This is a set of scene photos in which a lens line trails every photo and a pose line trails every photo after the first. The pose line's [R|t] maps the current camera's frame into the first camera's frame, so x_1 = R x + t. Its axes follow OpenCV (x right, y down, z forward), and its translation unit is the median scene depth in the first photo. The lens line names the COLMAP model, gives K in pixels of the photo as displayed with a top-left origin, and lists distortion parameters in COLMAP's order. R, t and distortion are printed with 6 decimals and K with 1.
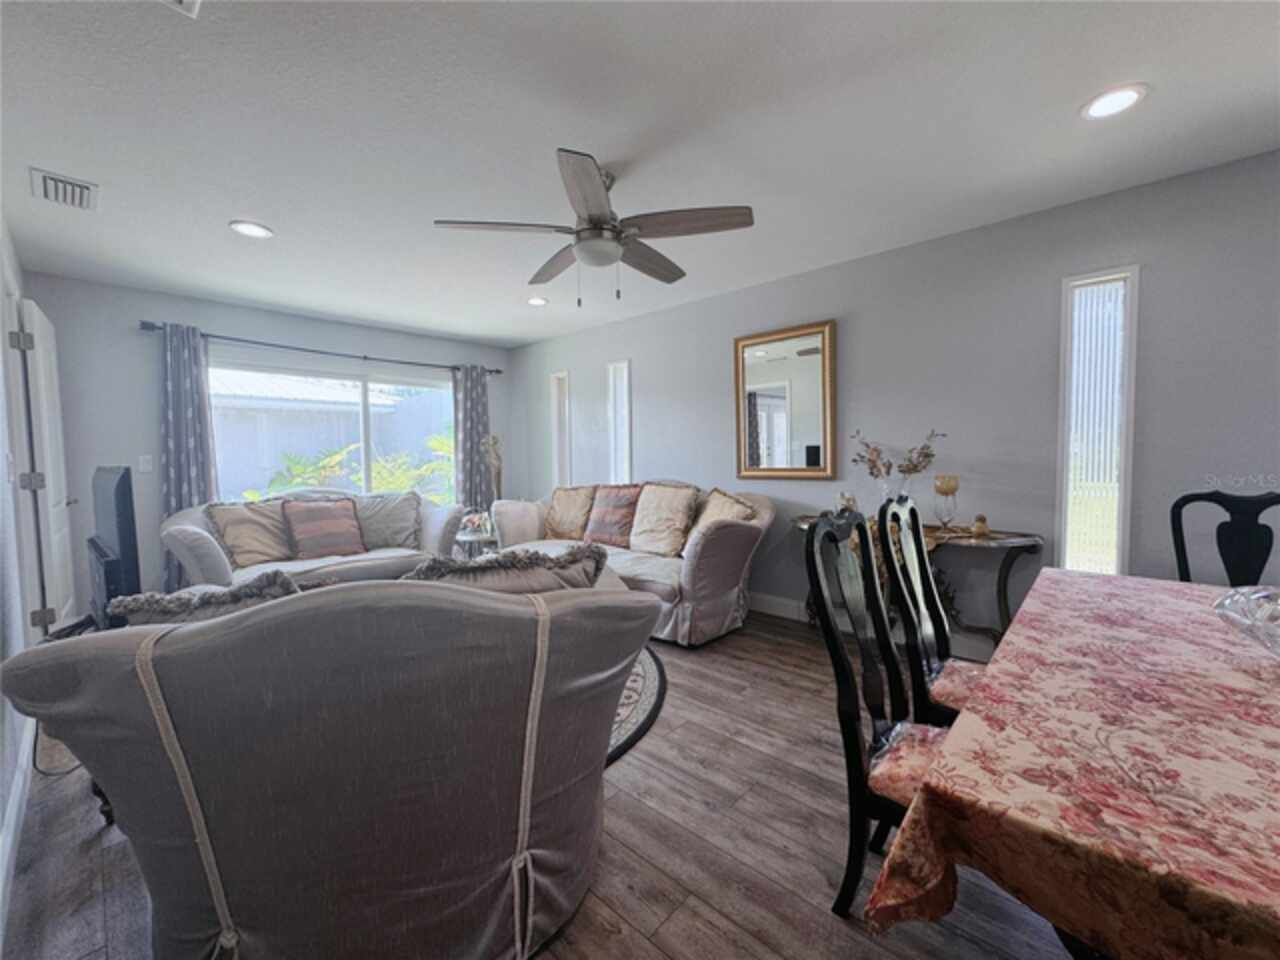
lens RADIAL K [[508.5, 0, 637.2], [0, 508.5, 481.6], [0, 0, 1]] dist [-0.003275, 0.000850]
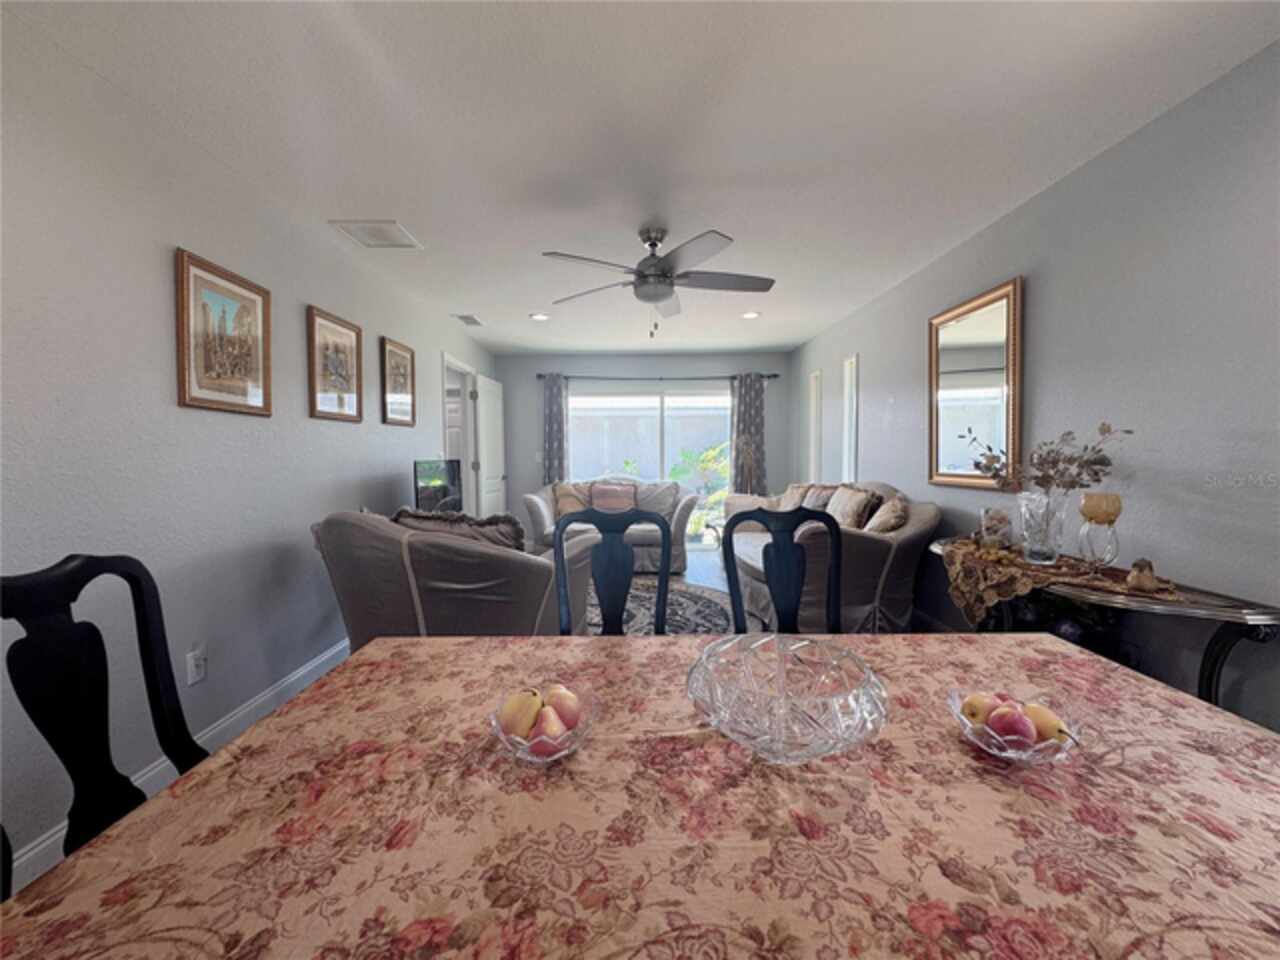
lens RADIAL K [[508.5, 0, 637.3], [0, 508.5, 474.9], [0, 0, 1]] dist [-0.003275, 0.000850]
pose [[0.683218, 0.039369, -0.729153, 0.478506], [-0.041715, 0.999019, 0.014853, -0.014319], [0.729022, 0.020269, 0.684190, 0.076286]]
